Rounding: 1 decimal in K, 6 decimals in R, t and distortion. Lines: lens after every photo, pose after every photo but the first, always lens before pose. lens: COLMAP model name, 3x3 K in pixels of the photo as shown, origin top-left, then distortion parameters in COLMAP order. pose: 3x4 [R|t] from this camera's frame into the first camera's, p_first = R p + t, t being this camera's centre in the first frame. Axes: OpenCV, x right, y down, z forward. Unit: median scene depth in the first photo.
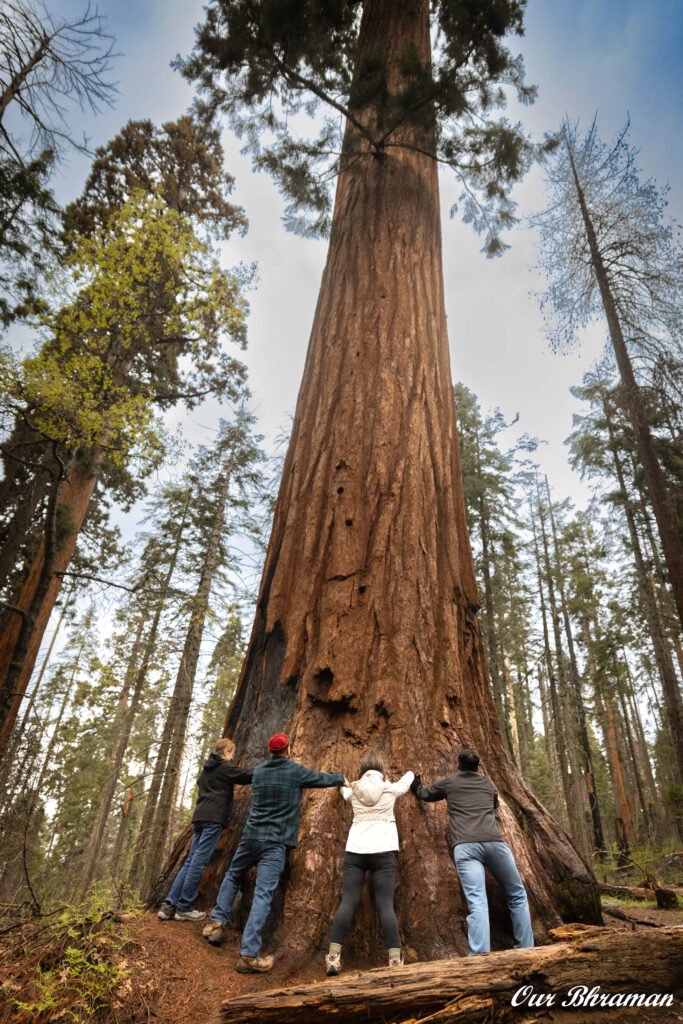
lens RADIAL K [[746.7, 0, 341.5], [0, 746.7, 512.0], [0, 0, 1]] dist [-0.003471, 0.006662]
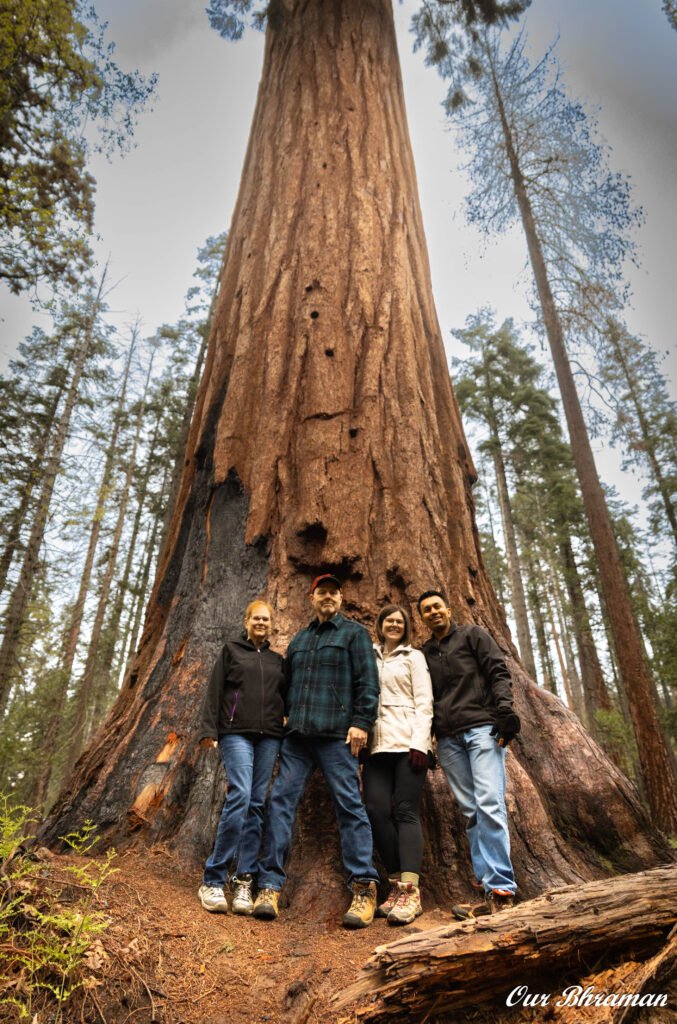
lens RADIAL K [[771.4, 0, 338.5], [0, 771.4, 512.0], [0, 0, 1]] dist [0.000219, 0.005482]
pose [[0.963313, 0.077998, 0.256797, -0.151919], [-0.085611, 0.996155, 0.018583, 0.142763], [-0.254360, -0.039886, 0.966287, 0.206343]]
